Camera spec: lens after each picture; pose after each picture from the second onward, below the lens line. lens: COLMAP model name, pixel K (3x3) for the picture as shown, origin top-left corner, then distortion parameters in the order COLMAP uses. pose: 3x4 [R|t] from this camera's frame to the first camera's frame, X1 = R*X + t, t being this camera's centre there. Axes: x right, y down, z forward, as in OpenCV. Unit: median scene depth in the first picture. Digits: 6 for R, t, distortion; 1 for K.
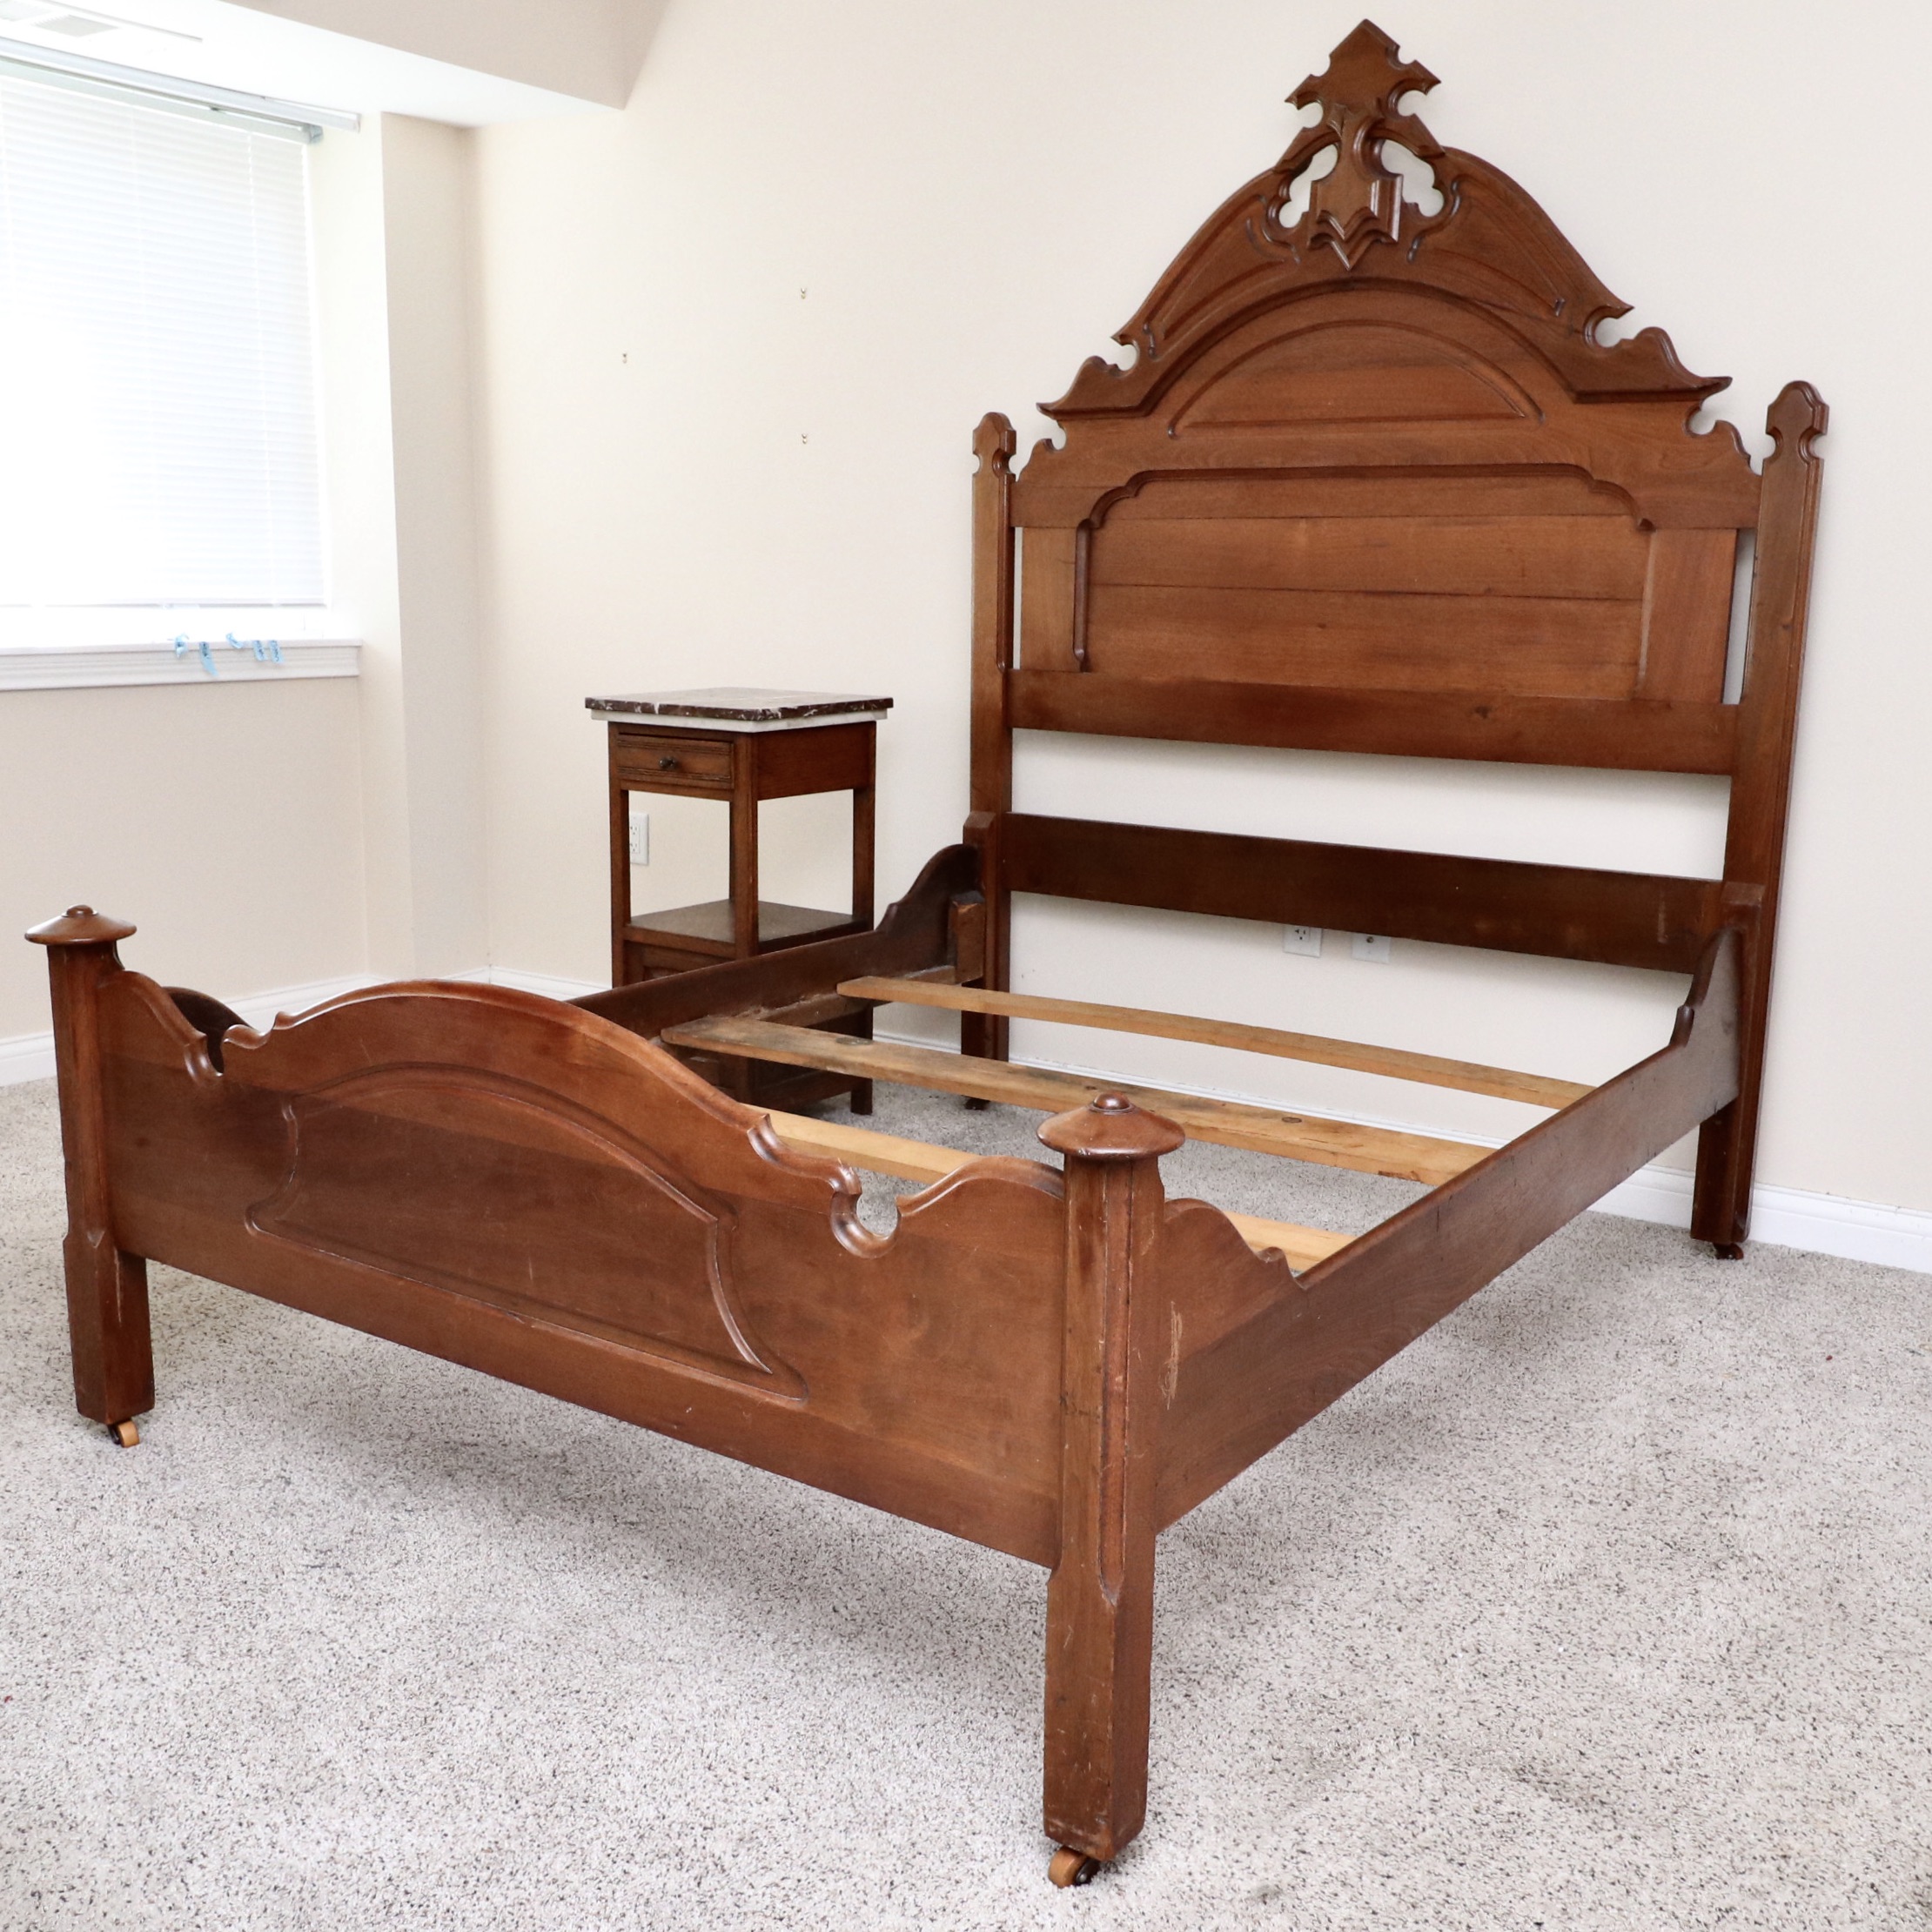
lens RADIAL K [[2007.9, 0, 966.0], [0, 2007.9, 966.0], [0, 0, 1]] dist [0.004548, -0.002651]
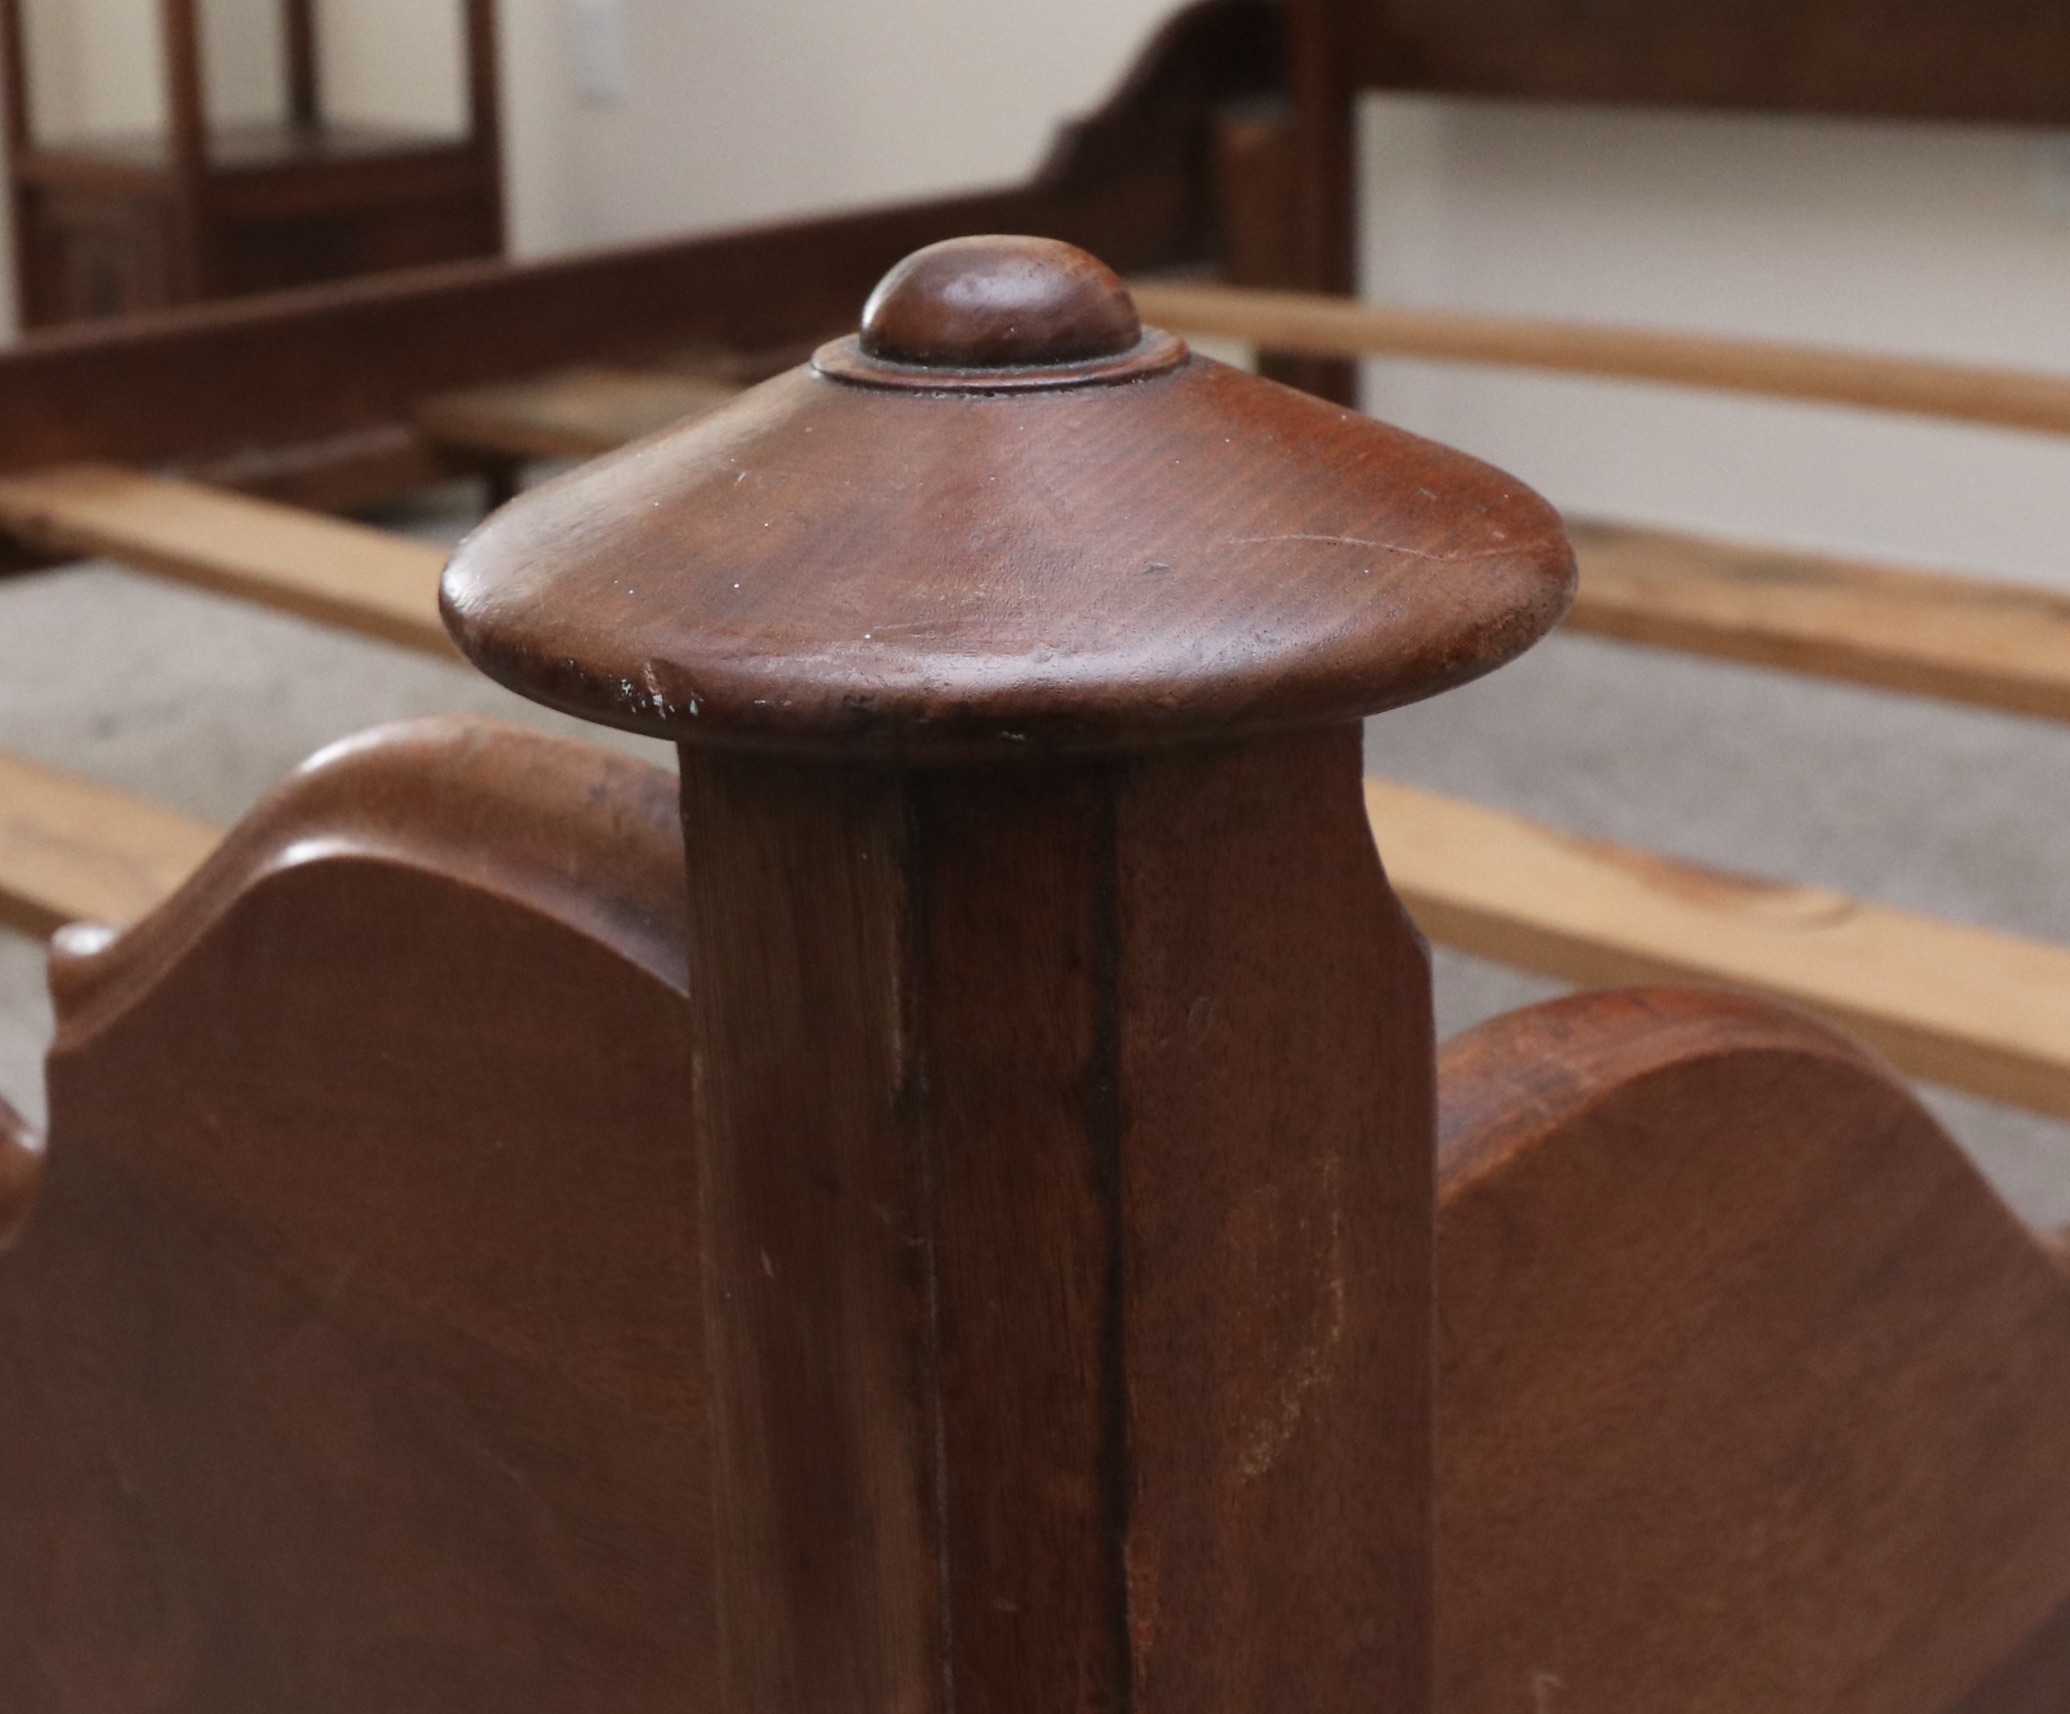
lens RADIAL K [[3055.7, 0, 1035.0], [0, 3055.7, 857.0], [0, 0, 1]] dist [0.006081, -0.018770]
pose [[0.979144, -0.000745, -0.203165, 0.103794], [0.017539, 0.996570, 0.080877, 0.077564], [0.202408, -0.082753, 0.975799, 0.725540]]
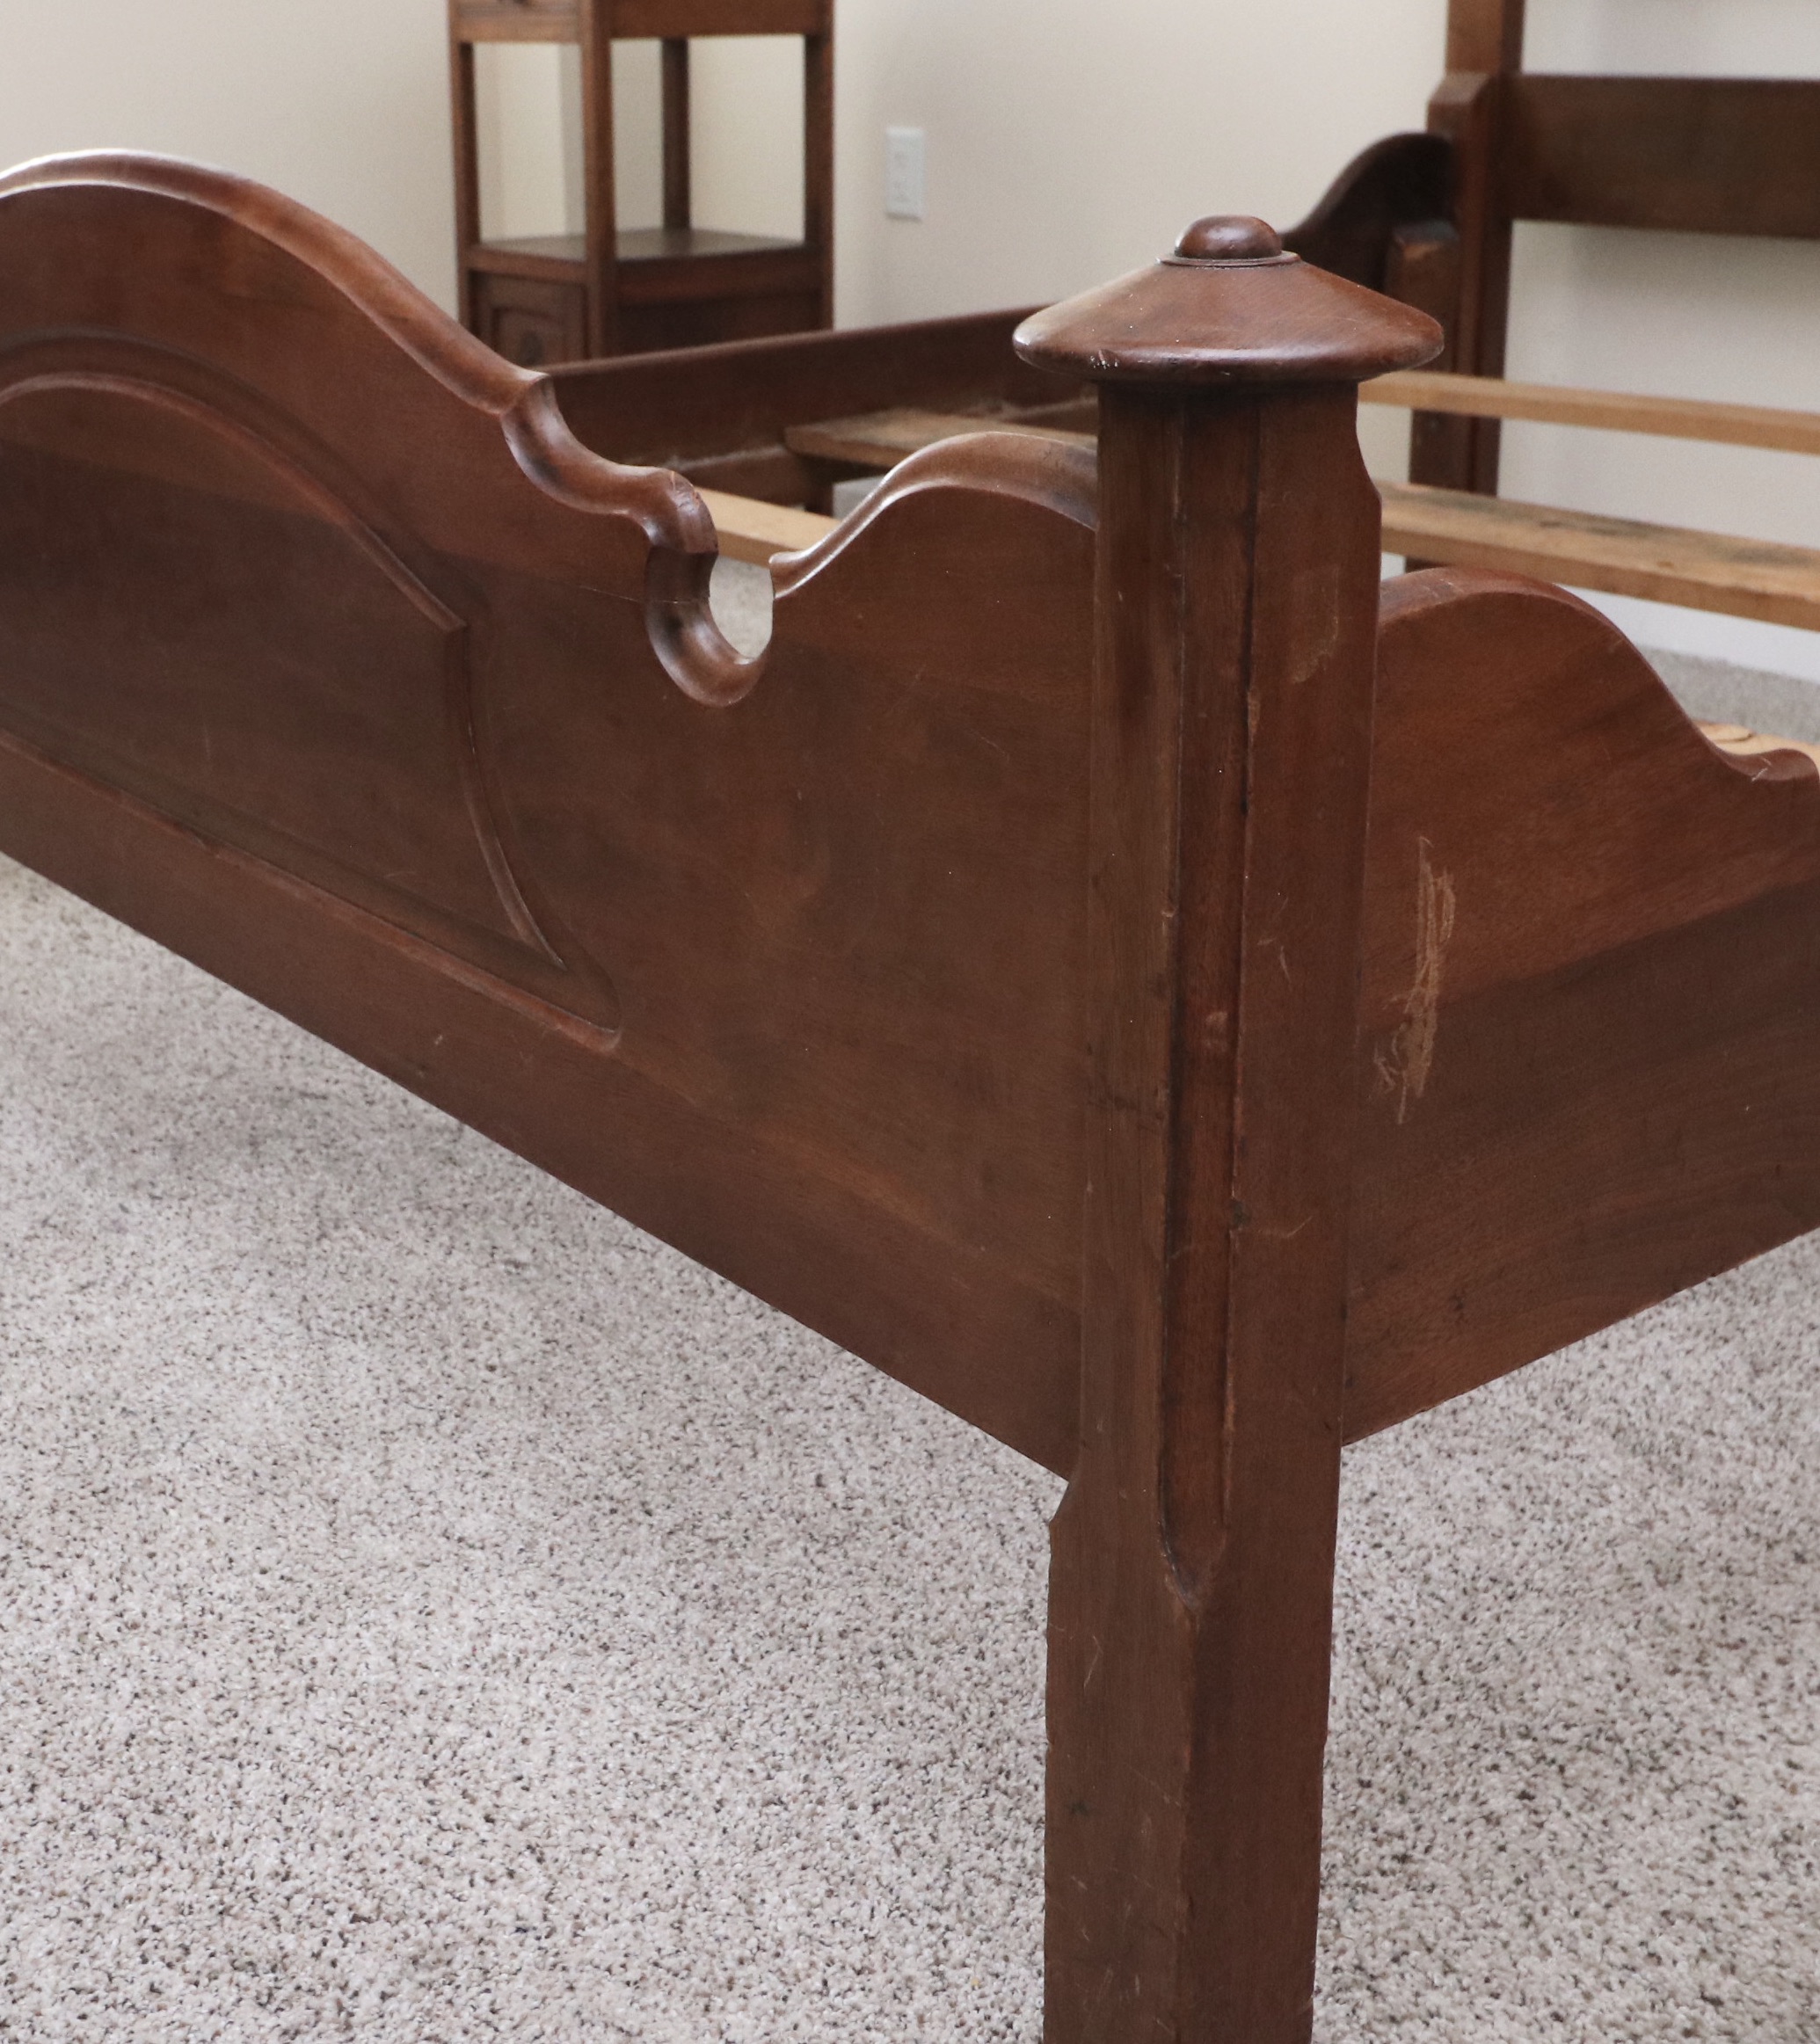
lens RADIAL K [[2378.3, 0, 912.2], [0, 2378.3, 895.5], [0, 0, 1]] dist [0.015085, -0.011993]
pose [[0.943476, 0.061504, -0.325683, 0.147668], [-0.025132, 0.993078, 0.114735, 0.121580], [0.330485, -0.100065, 0.938492, 0.520122]]
